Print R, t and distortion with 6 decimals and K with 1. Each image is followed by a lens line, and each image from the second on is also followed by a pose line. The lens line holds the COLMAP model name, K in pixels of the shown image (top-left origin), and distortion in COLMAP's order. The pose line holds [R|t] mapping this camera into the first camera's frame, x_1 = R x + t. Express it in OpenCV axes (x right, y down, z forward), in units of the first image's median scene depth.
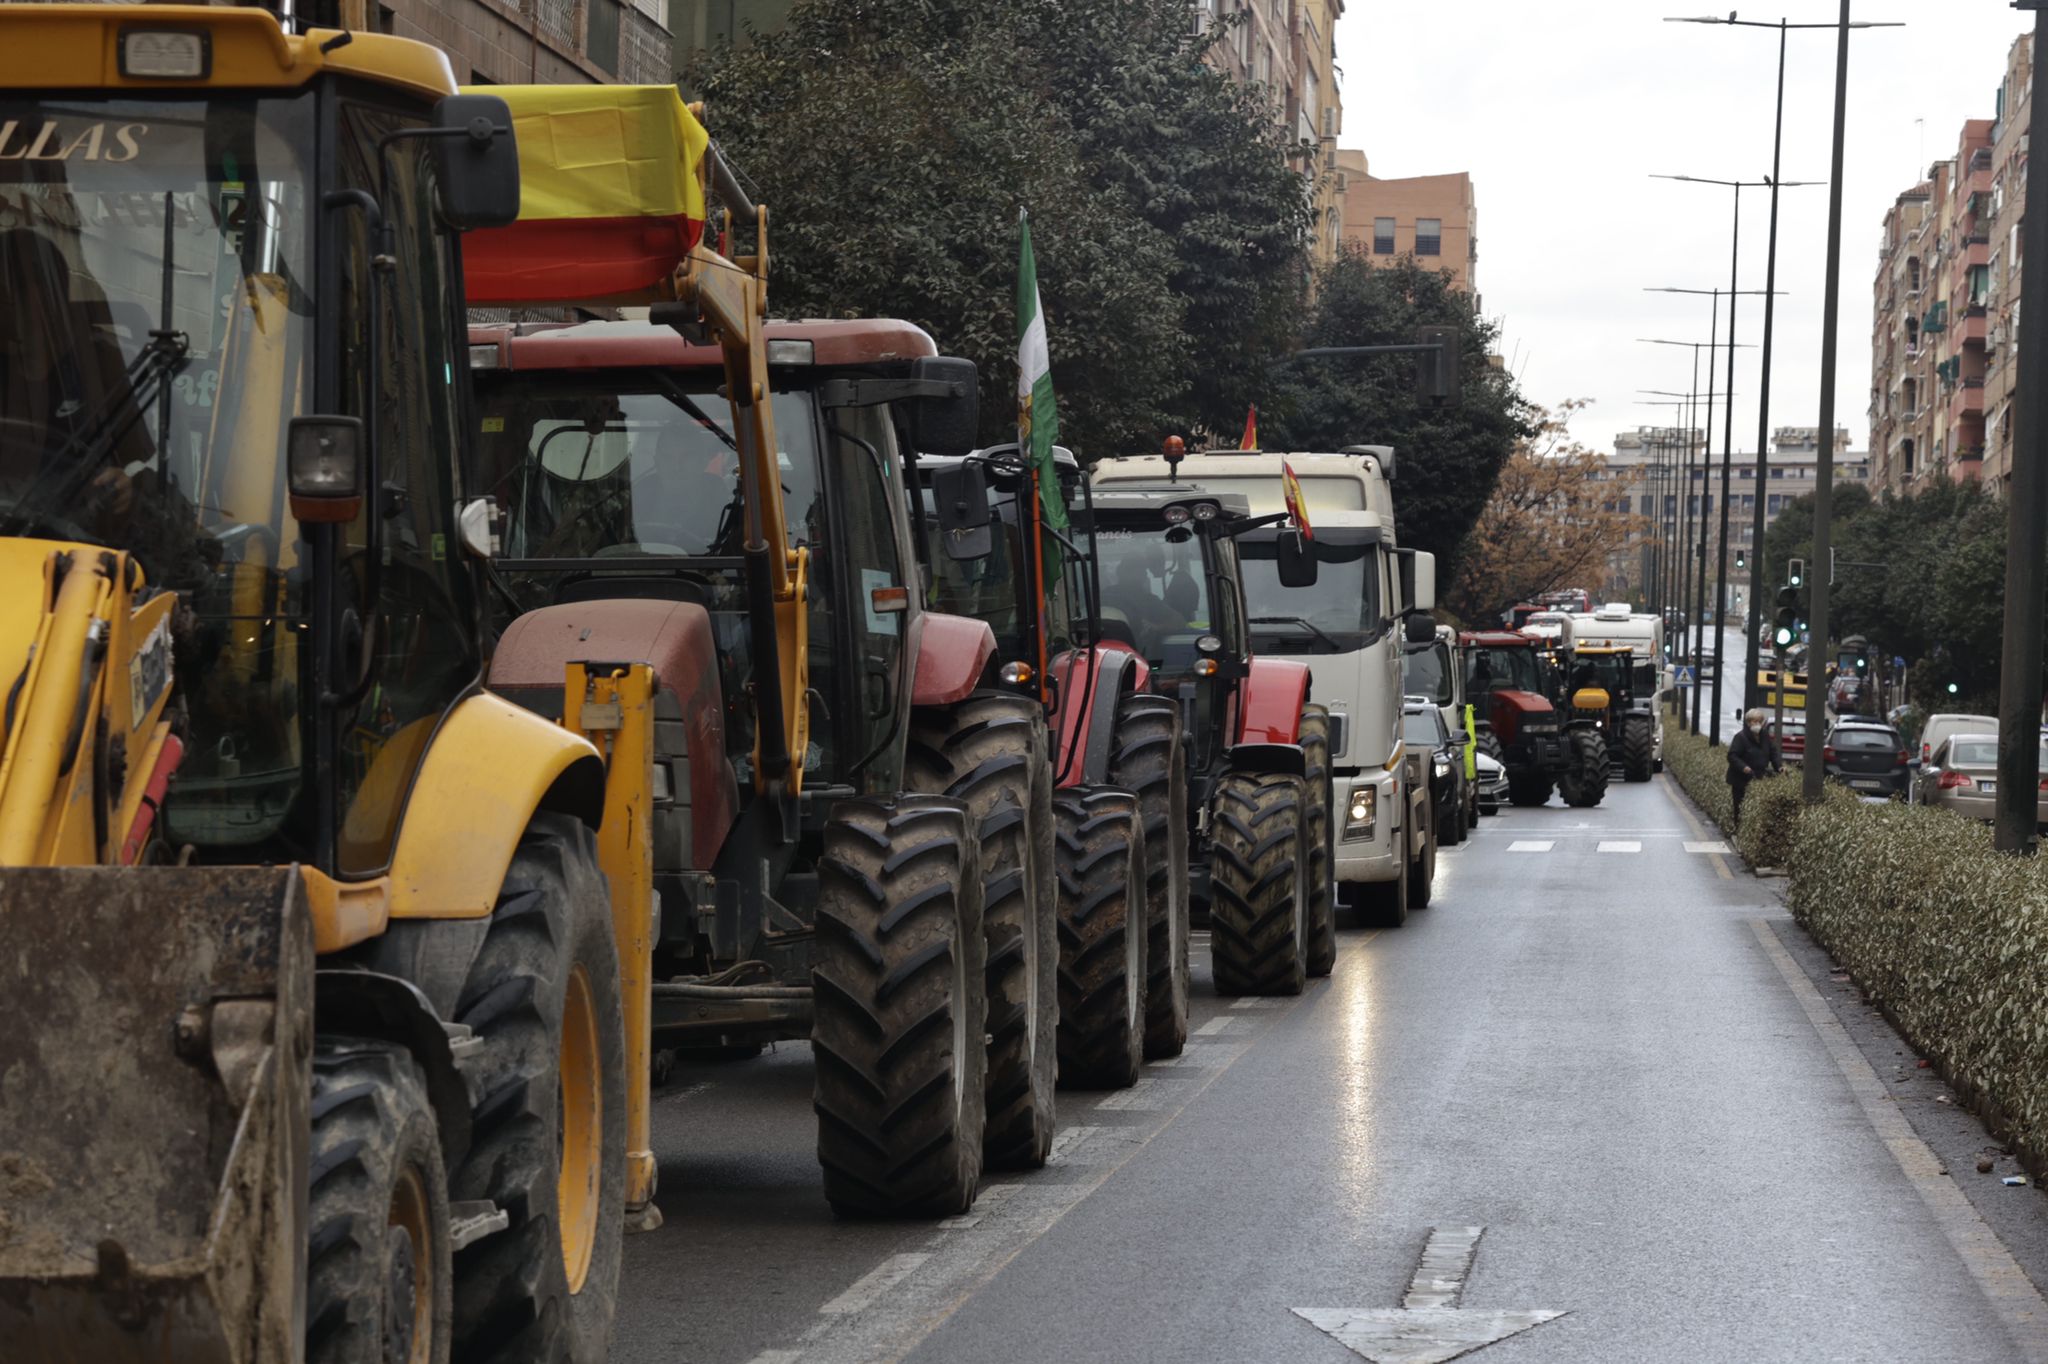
lens RADIAL K [[7067.9, 0, 1024.0], [0, 7067.9, 682.0], [0, 0, 1]] dist [0.048551, 5.890598]
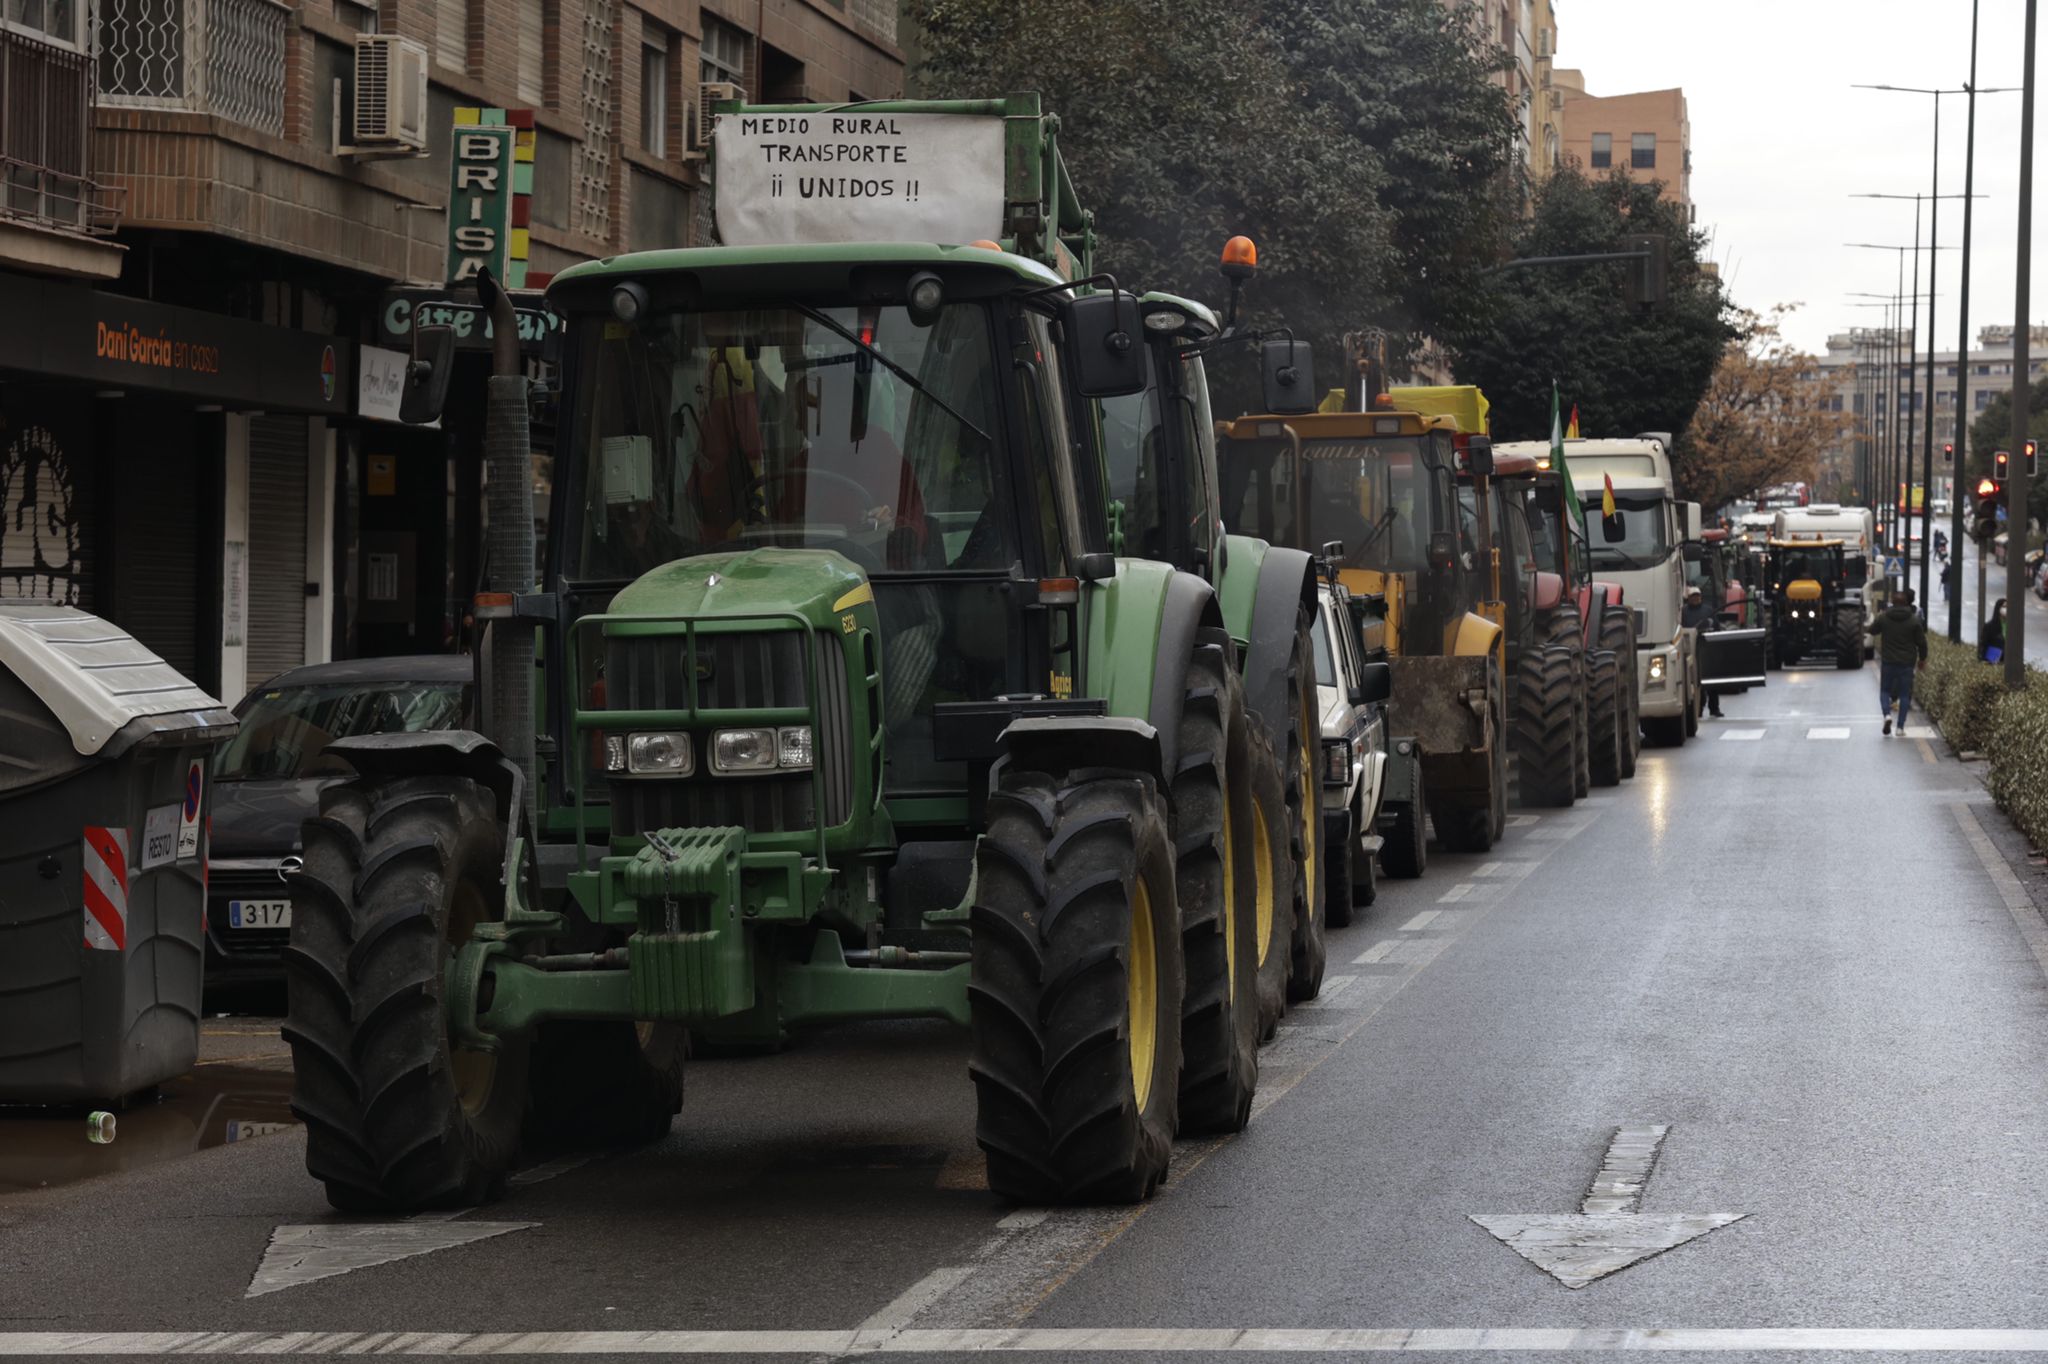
lens RADIAL K [[6628.9, 0, 1024.0], [0, 6628.9, 682.0], [0, 0, 1]] dist [0.068386, 1.189462]
pose [[0.999056, -0.017732, -0.039651, 0.005727], [0.018323, 0.999726, 0.014601, -0.000702], [0.039381, -0.015313, 0.999107, 0.026443]]
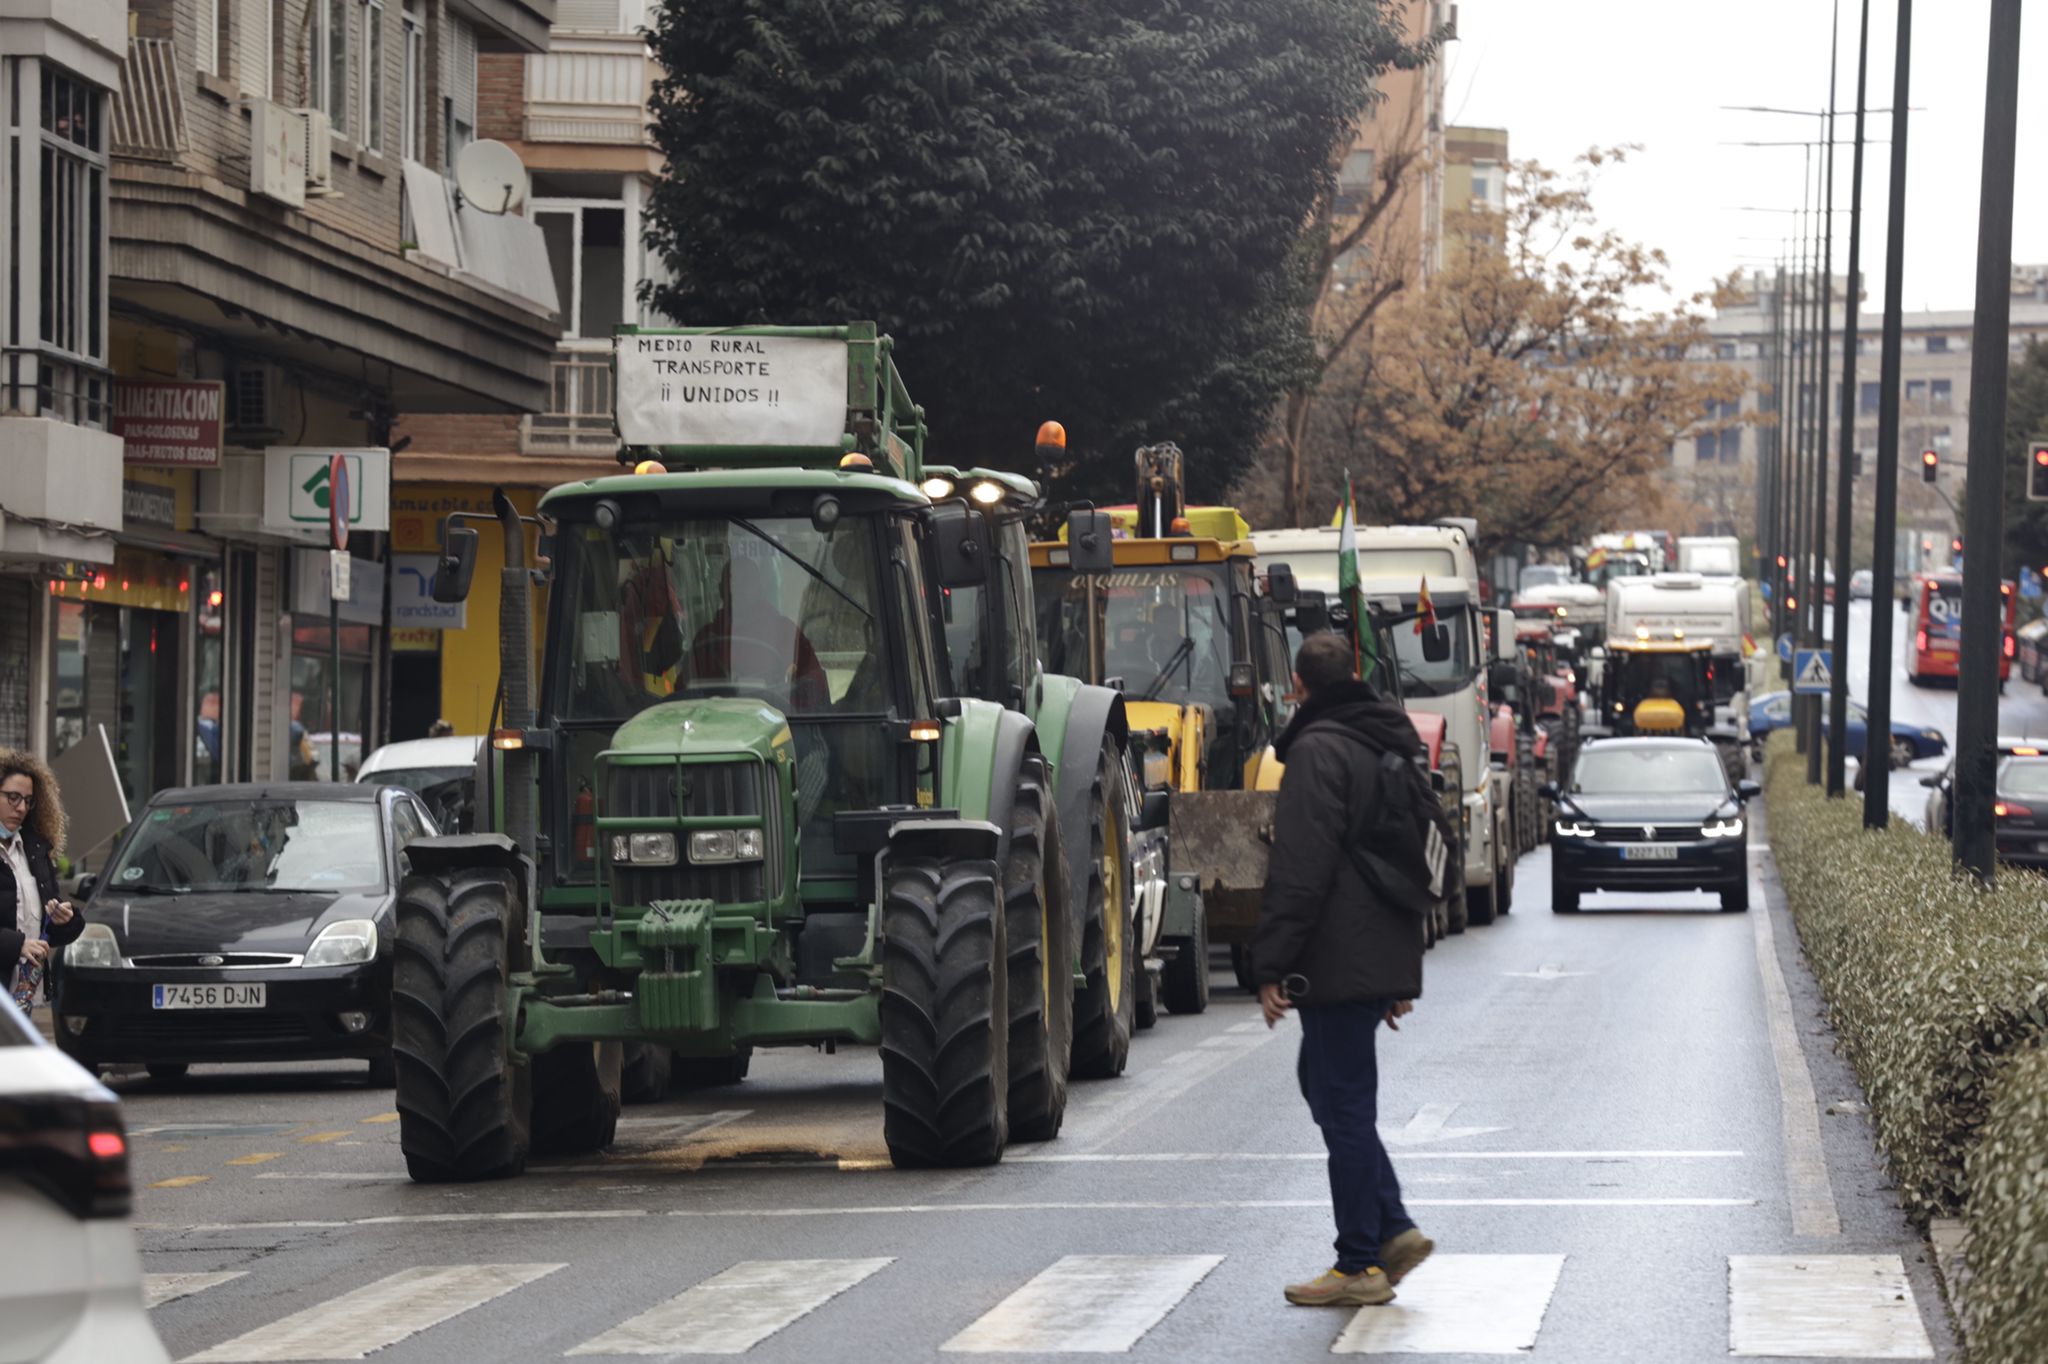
lens RADIAL K [[6548.4, 0, 1024.0], [0, 6548.4, 682.0], [0, 0, 1]] dist [-0.022859, 0.084594]
pose [[0.999310, -0.009347, -0.035933, 0.089003], [0.009034, 0.999920, -0.008855, 0.005139], [0.036013, 0.008524, 0.999315, 0.887452]]
